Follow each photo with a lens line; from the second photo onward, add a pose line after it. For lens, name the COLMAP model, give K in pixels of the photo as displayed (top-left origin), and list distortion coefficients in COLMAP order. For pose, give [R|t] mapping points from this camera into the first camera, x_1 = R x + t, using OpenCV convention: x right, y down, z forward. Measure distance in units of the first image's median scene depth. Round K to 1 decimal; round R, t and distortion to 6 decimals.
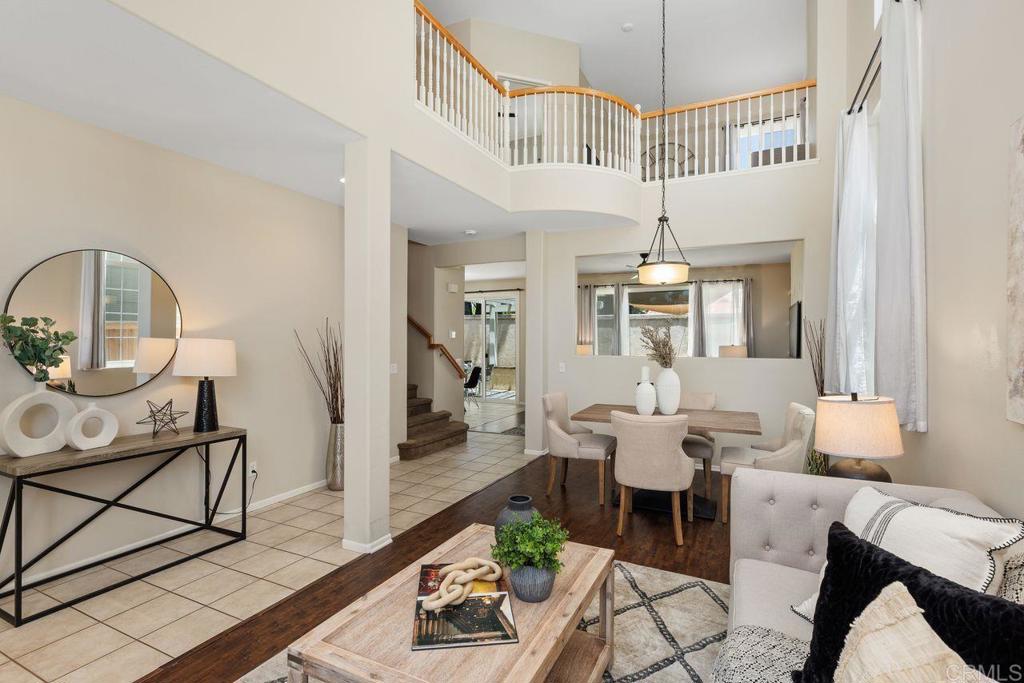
lens RADIAL K [[470.4, 0, 514.8], [0, 470.4, 340.9], [0, 0, 1]] dist [0.000388, 0.000120]
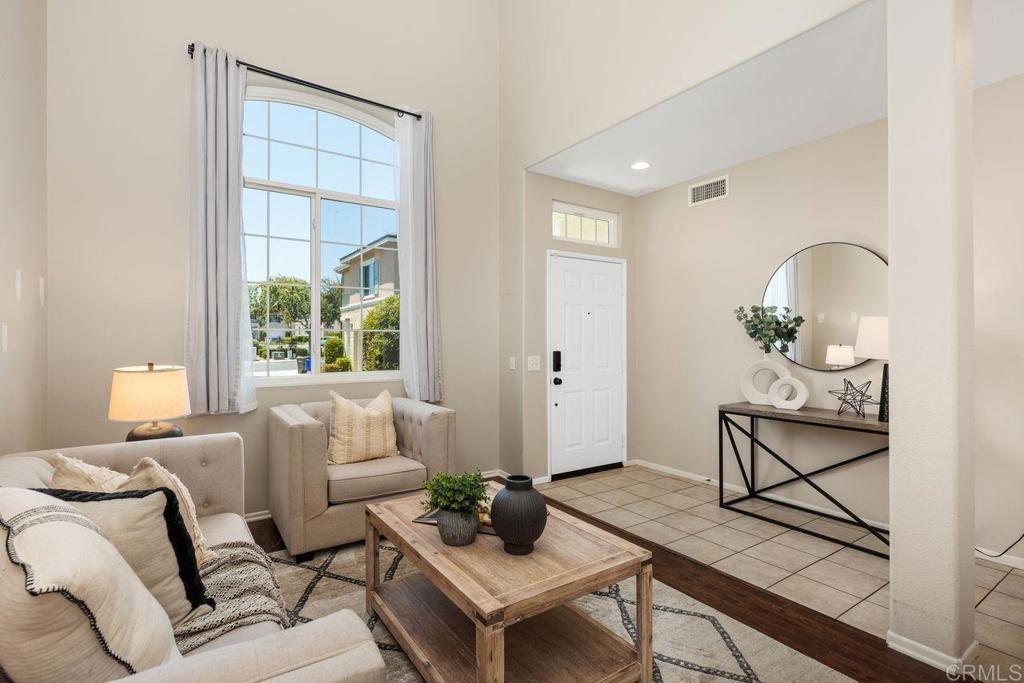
lens RADIAL K [[498.7, 0, 514.3], [0, 498.7, 340.9], [0, 0, 1]] dist [-0.000128, -0.000341]
pose [[-0.498223, -0.003045, -0.867043, 0.600886], [0.003563, 0.999978, -0.005559, 0.056682], [0.867041, -0.005859, -0.498202, 1.049035]]
